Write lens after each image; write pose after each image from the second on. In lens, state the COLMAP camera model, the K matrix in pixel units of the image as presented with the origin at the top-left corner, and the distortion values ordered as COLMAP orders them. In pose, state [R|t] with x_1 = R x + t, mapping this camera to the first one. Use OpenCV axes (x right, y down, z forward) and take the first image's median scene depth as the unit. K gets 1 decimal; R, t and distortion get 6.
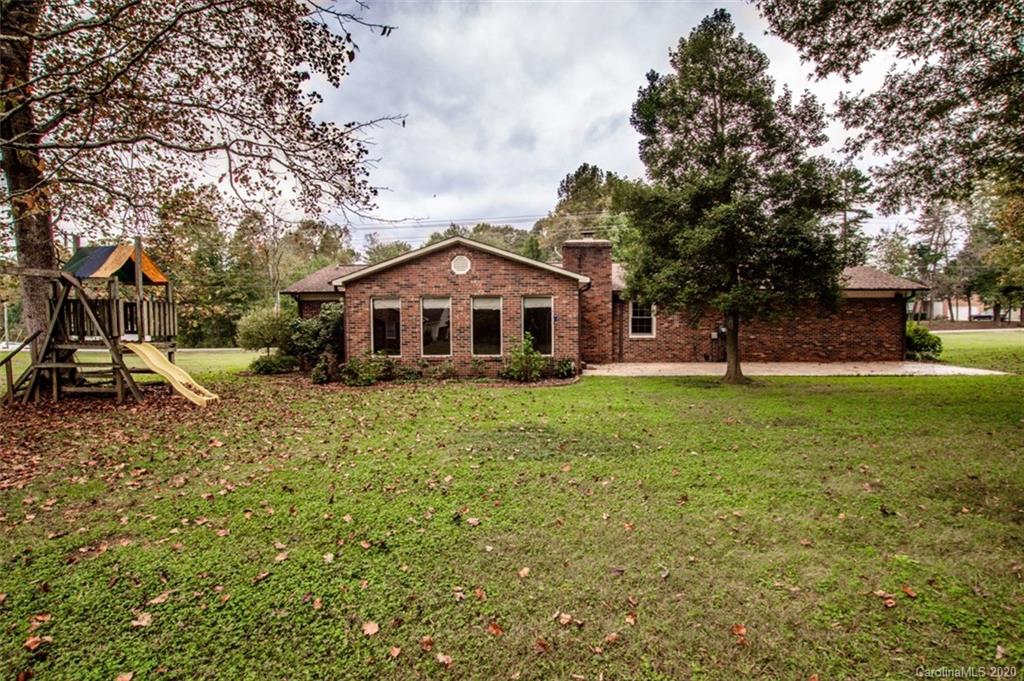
lens RADIAL K [[496.4, 0, 513.9], [0, 496.4, 338.6], [0, 0, 1]] dist [0.001237, 0.000129]
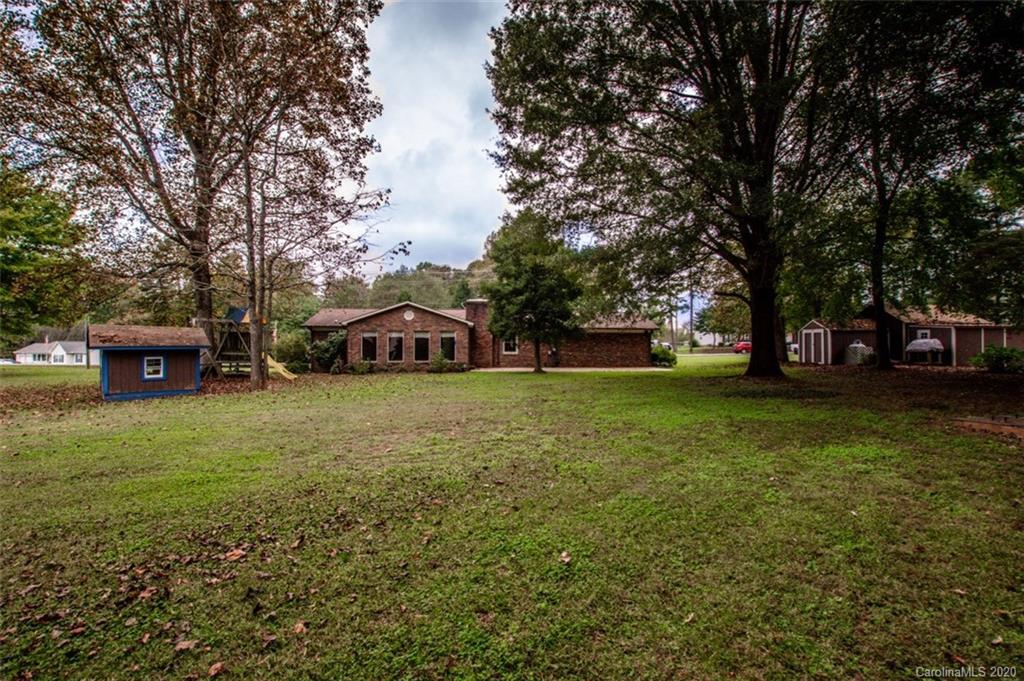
lens RADIAL K [[450.5, 0, 507.3], [0, 450.5, 341.8], [0, 0, 1]] dist [-0.001412, -0.000014]
pose [[0.992984, 0.011460, 0.117695, 0.071504], [-0.006502, 0.999079, -0.042417, 0.031086], [-0.118072, 0.041354, 0.992144, -0.819424]]
